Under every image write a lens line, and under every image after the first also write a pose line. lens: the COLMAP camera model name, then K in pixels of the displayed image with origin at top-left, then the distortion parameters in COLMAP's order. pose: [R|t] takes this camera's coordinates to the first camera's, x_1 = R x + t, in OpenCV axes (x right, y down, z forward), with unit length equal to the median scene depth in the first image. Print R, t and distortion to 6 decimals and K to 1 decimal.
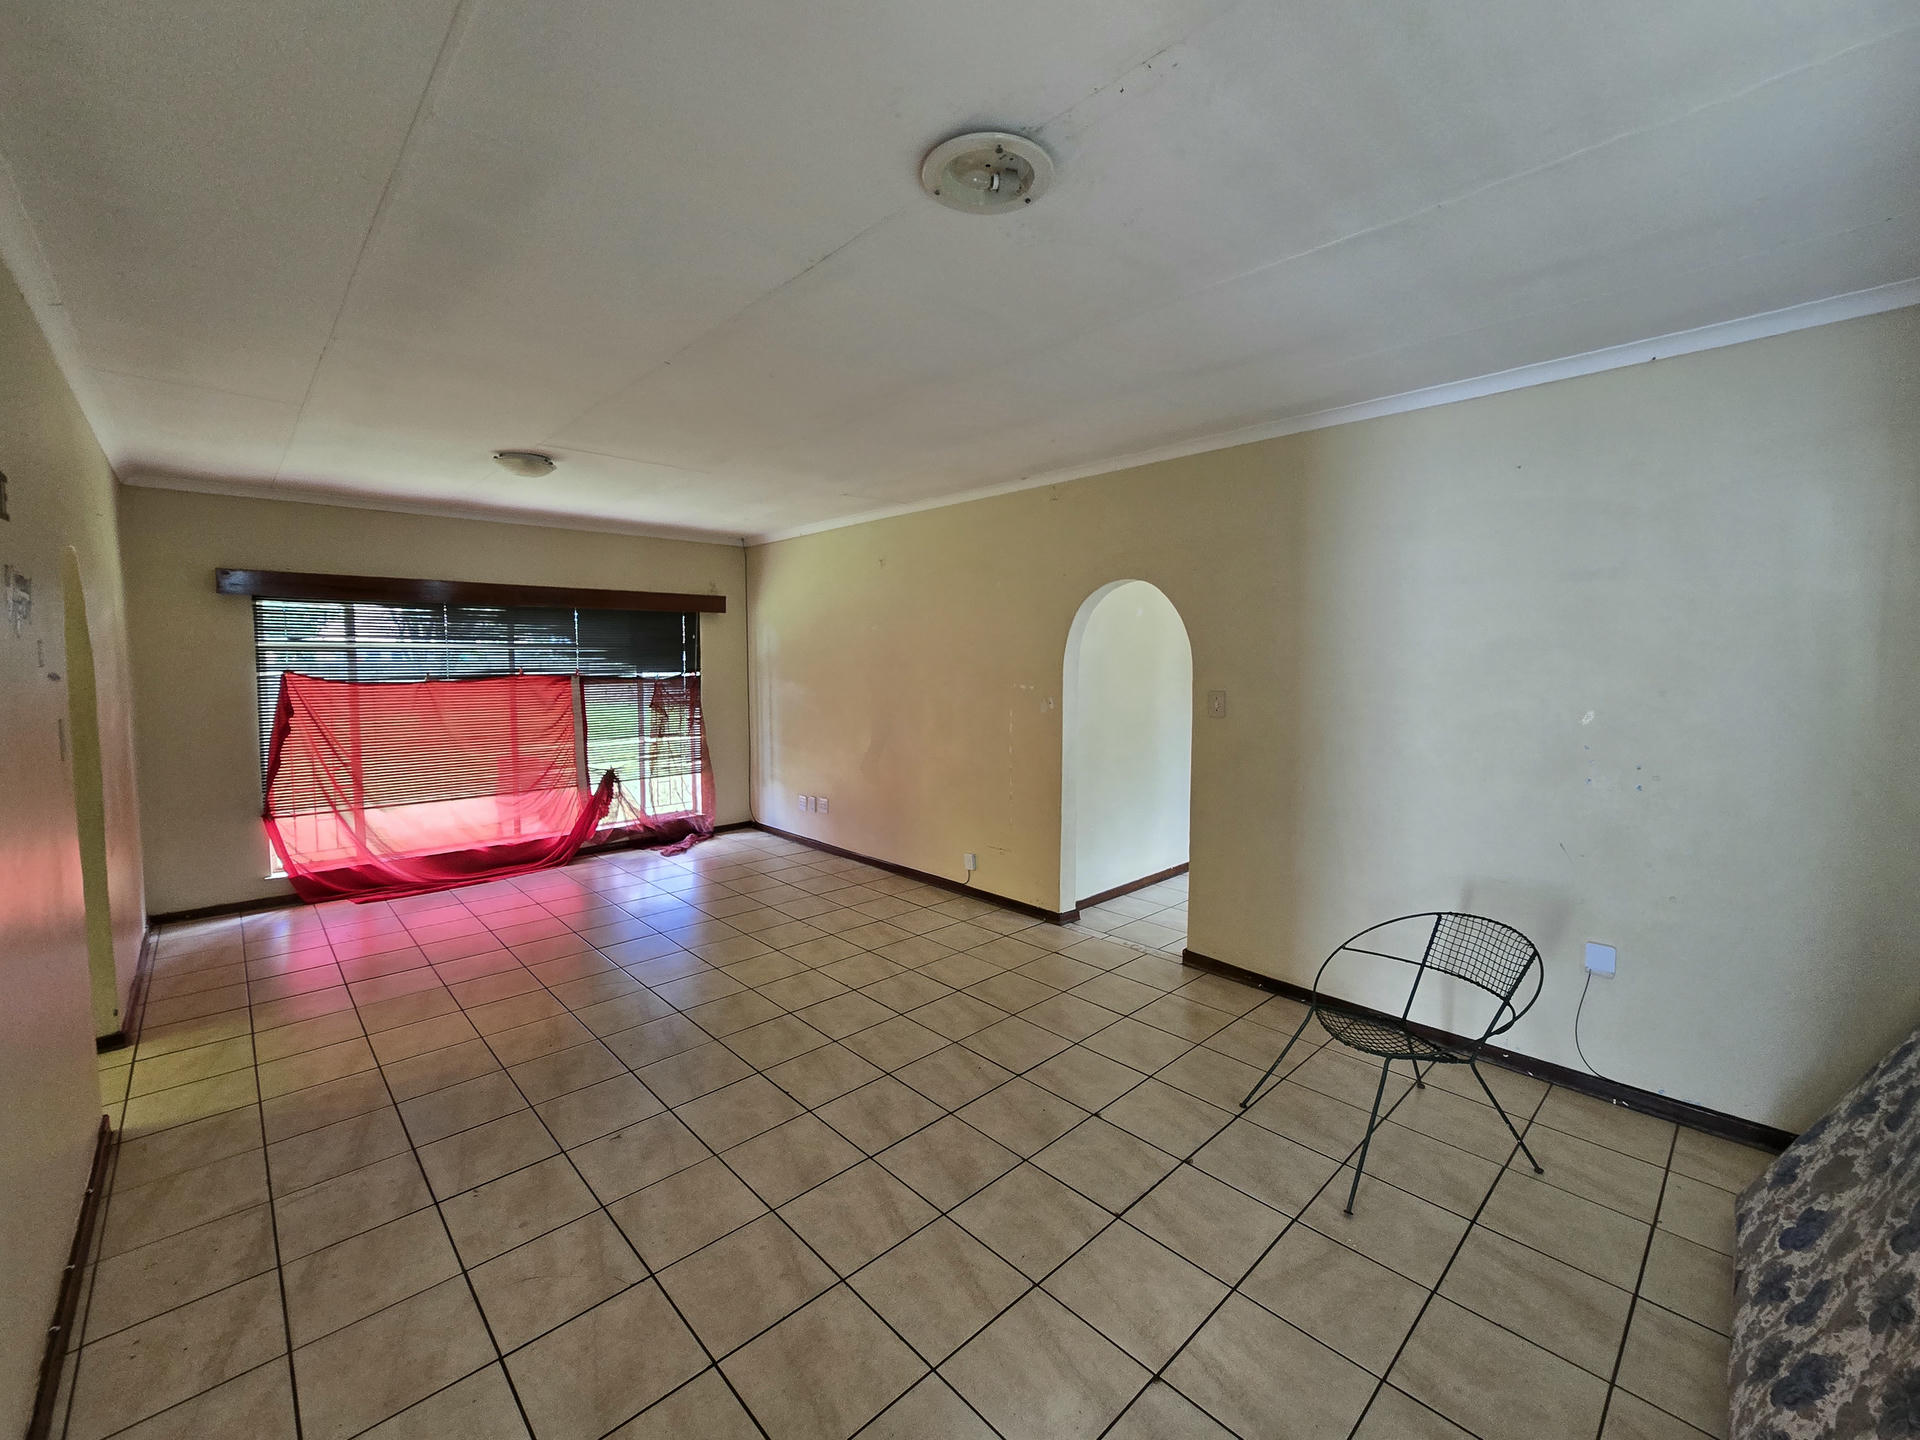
lens RADIAL K [[791.6, 0, 961.1], [0, 791.6, 710.0], [0, 0, 1]] dist [-0.001645, -0.000669]
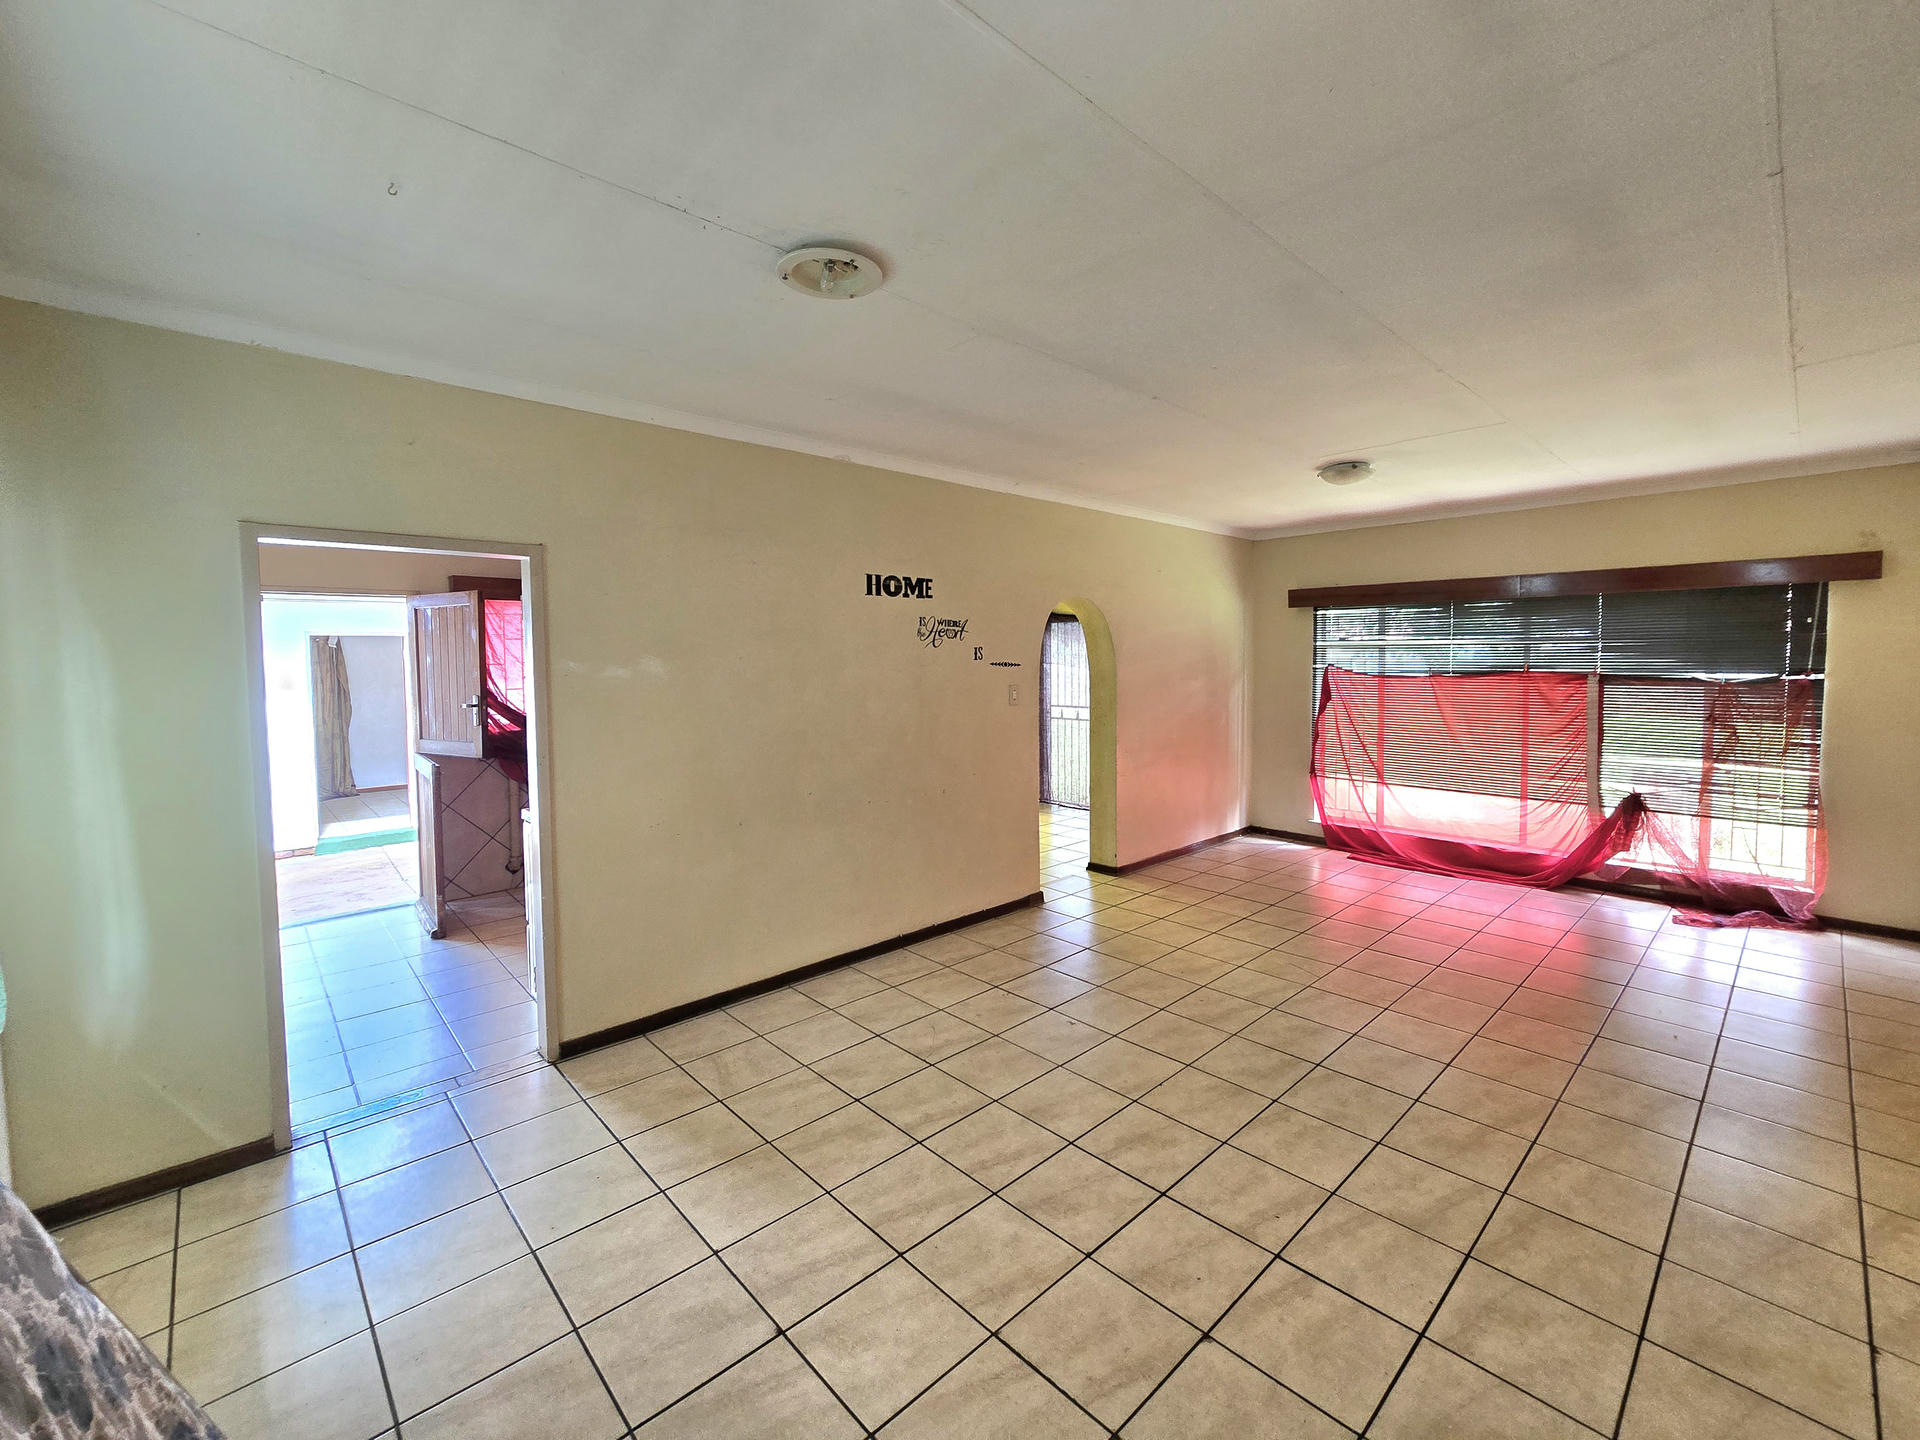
lens RADIAL K [[791.6, 0, 971.4], [0, 791.6, 704.1], [0, 0, 1]] dist [-0.001645, -0.000669]
pose [[0.005631, 0.061073, -0.998117, 0.407242], [-0.060367, 0.996334, 0.060623, -0.026281], [0.998160, 0.059912, 0.009297, 0.385248]]
